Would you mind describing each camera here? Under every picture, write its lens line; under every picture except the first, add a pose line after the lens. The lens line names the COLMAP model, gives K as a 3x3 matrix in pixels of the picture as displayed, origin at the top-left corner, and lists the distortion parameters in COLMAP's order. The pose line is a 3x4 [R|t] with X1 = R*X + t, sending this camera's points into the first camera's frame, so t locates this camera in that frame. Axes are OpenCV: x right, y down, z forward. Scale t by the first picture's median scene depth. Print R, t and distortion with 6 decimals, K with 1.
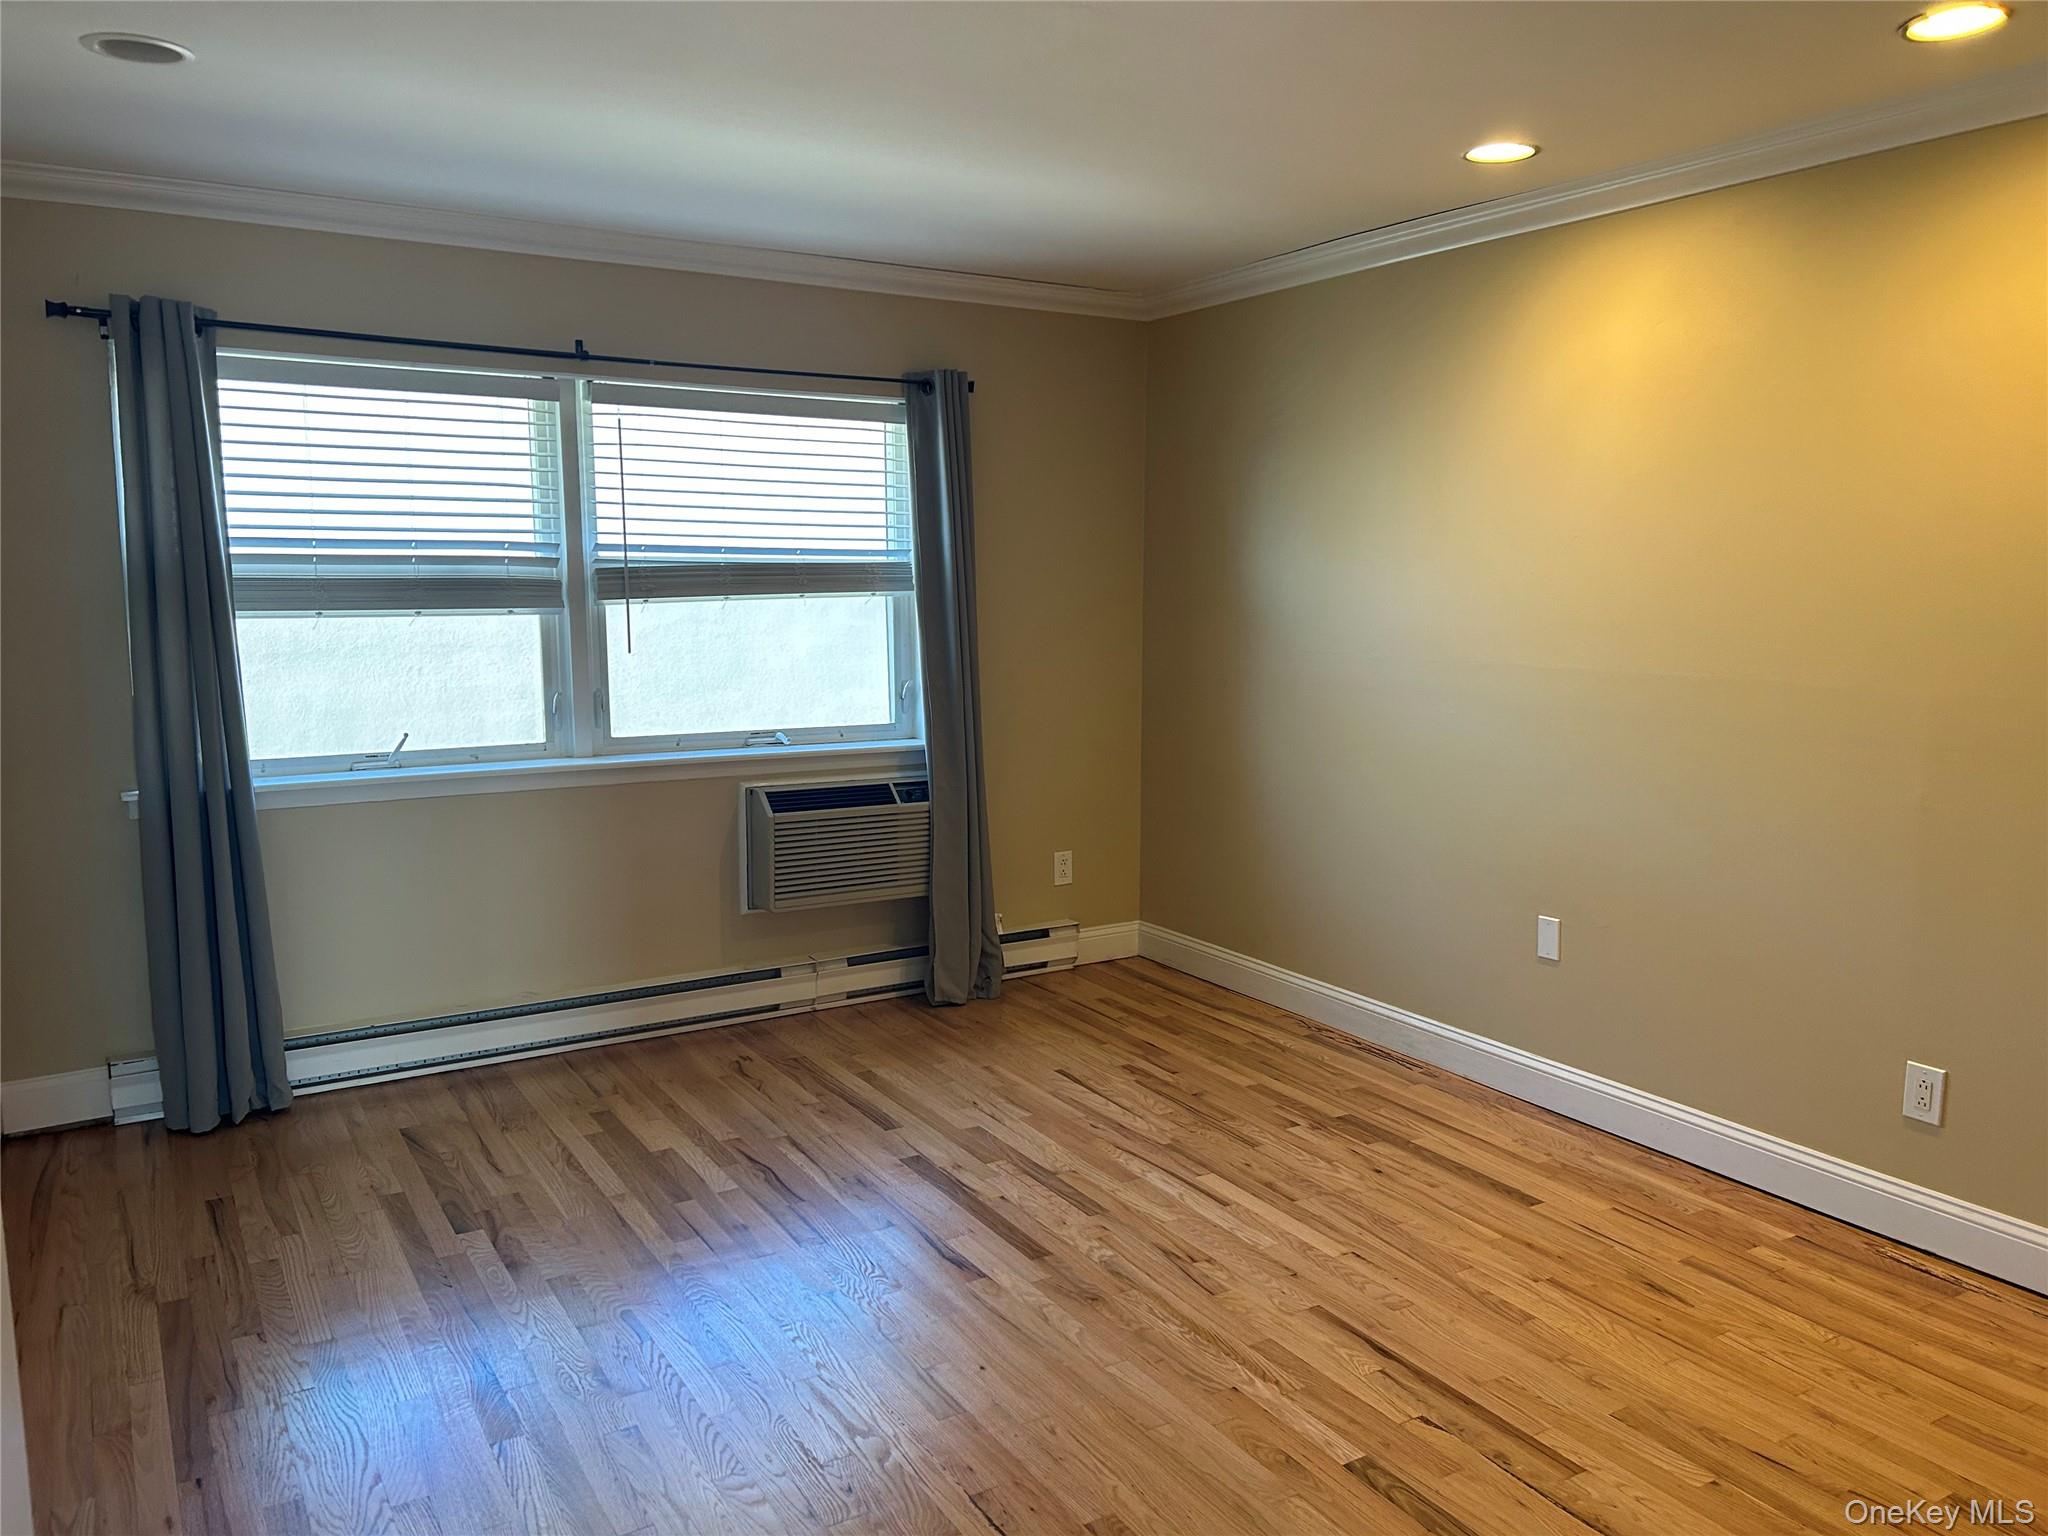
lens RADIAL K [[1543.7, 0, 1033.0], [0, 1543.7, 768.6], [0, 0, 1]] dist [0.057037, -0.039675]
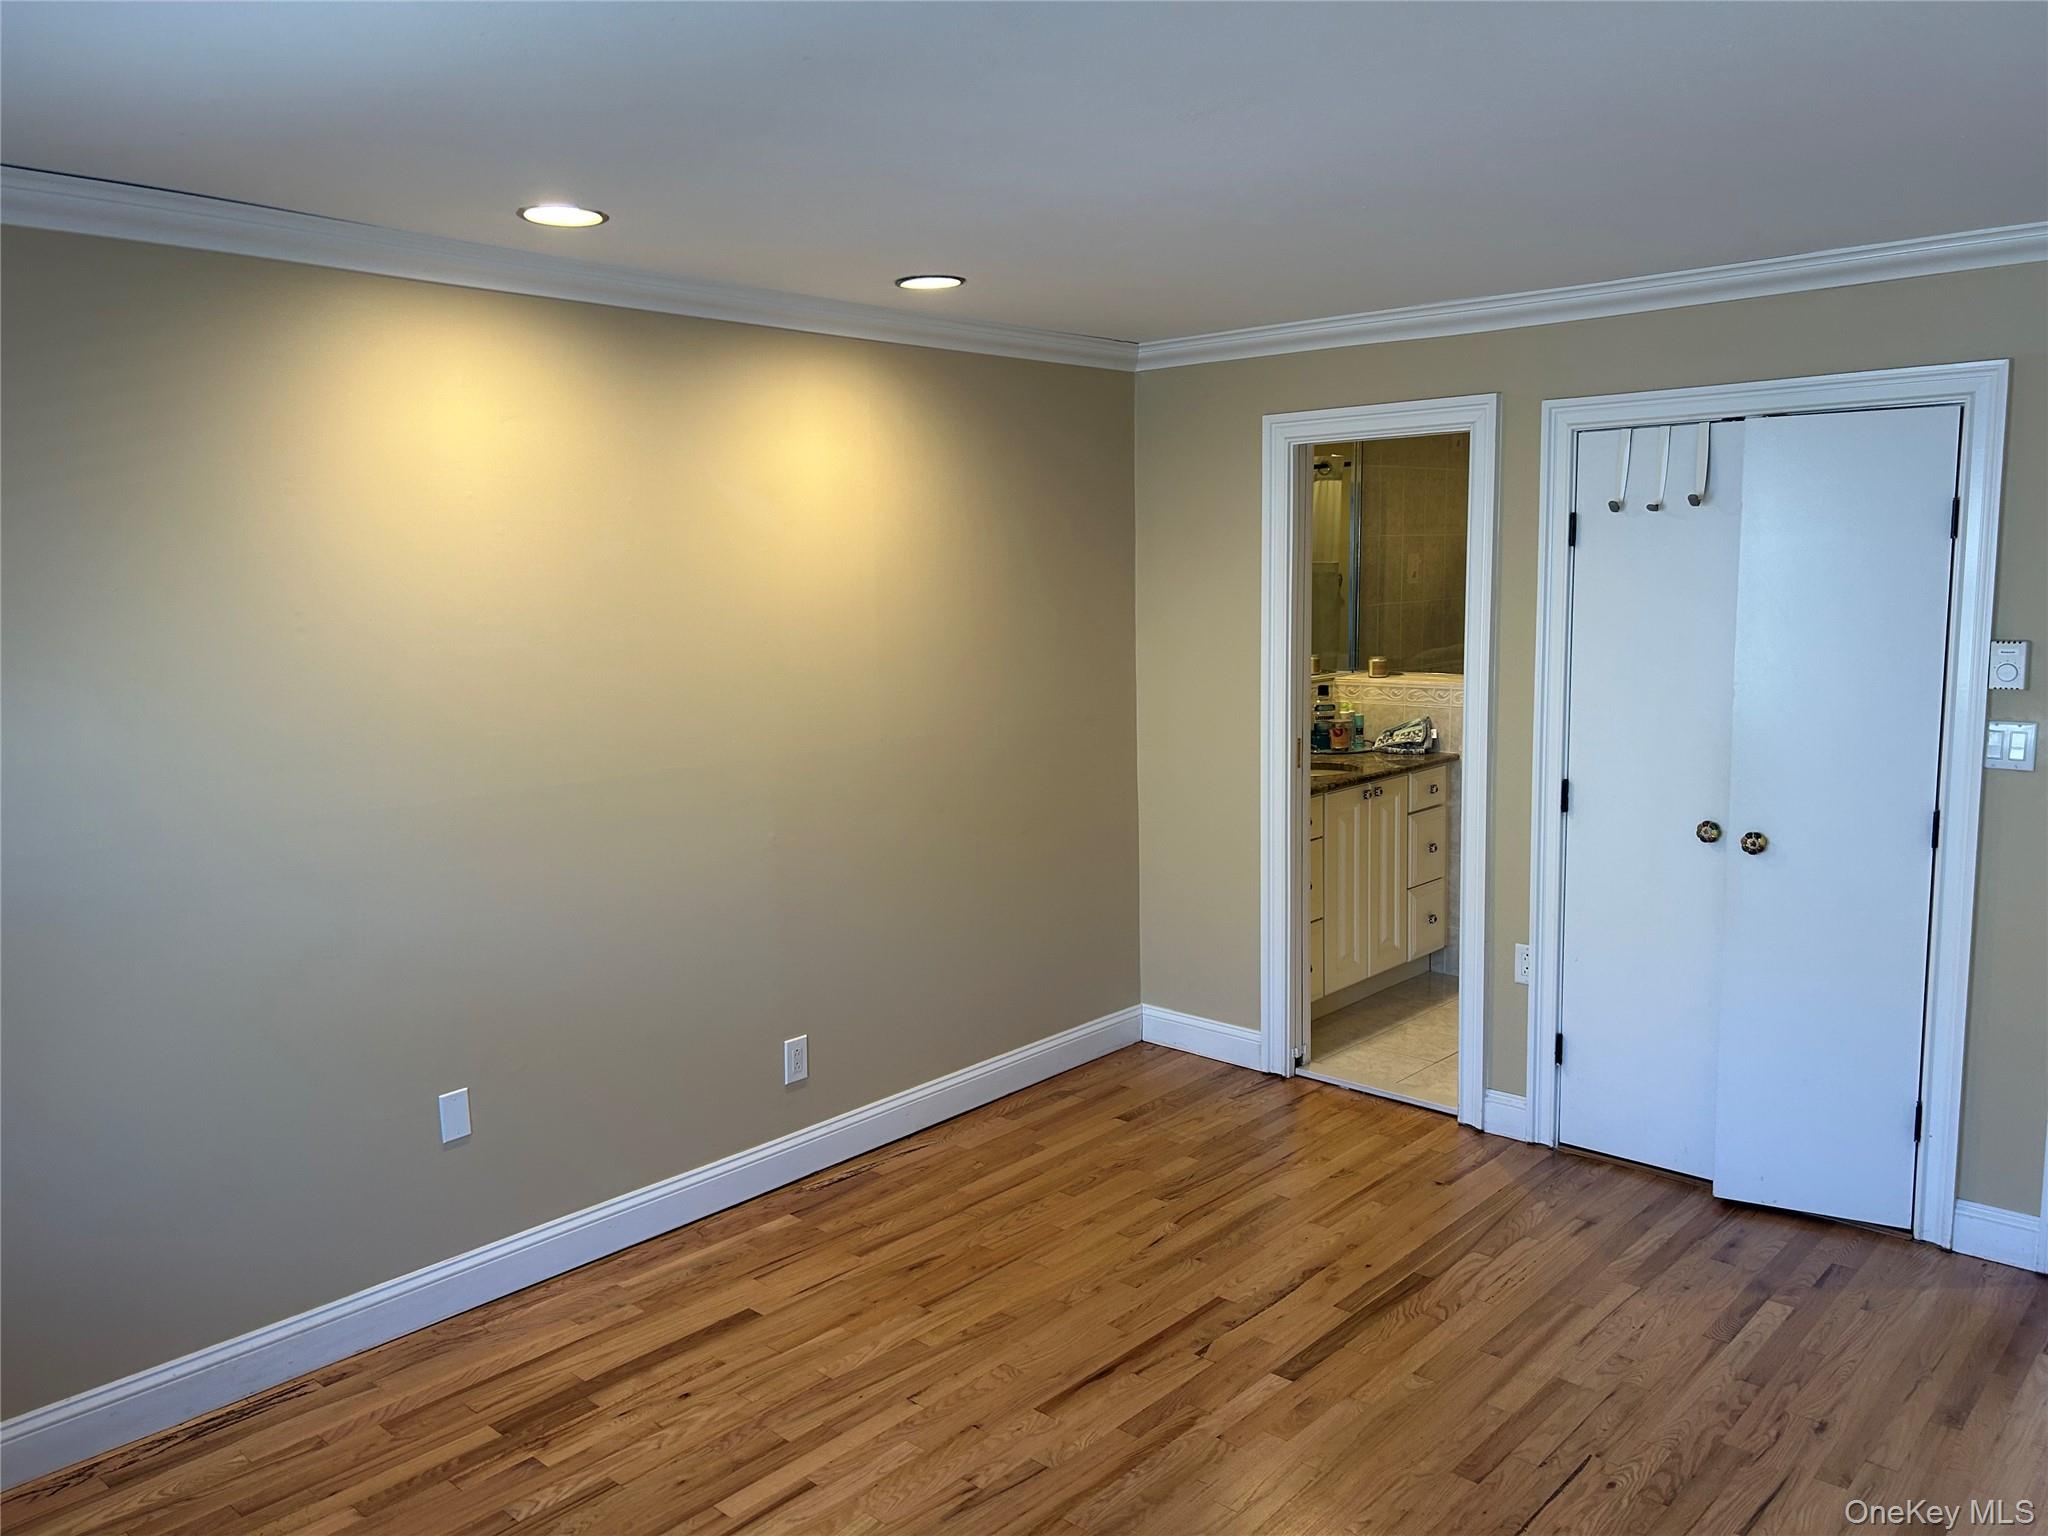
lens RADIAL K [[1543.7, 0, 1032.7], [0, 1543.7, 764.0], [0, 0, 1]] dist [0.057037, -0.039675]
pose [[-0.282511, -0.121401, 0.951551, -0.657785], [0.143694, 0.975411, 0.167107, -0.211244], [-0.948441, 0.183942, -0.258120, 1.068495]]
